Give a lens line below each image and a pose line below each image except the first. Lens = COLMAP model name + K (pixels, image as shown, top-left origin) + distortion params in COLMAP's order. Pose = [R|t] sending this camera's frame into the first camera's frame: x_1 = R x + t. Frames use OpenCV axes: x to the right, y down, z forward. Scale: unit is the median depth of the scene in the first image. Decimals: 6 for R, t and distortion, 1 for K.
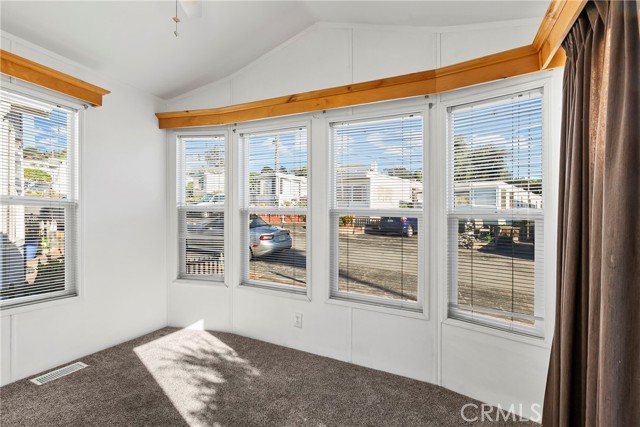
lens RADIAL K [[285.4, 0, 319.0], [0, 285.4, 218.9], [0, 0, 1]] dist [-0.000015, -0.000315]
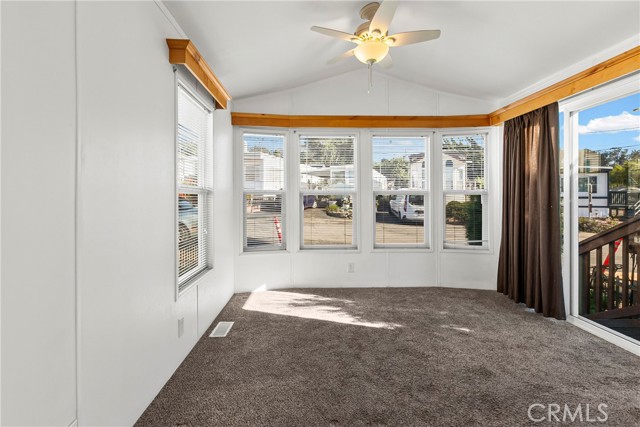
lens RADIAL K [[285.4, 0, 310.5], [0, 285.4, 198.7], [0, 0, 1]] dist [-0.000015, -0.000315]
pose [[0.896772, -0.031717, 0.441356, -0.987076], [0.029171, 0.999496, 0.012555, -0.022521], [-0.441531, 0.001616, 0.897244, -0.240723]]
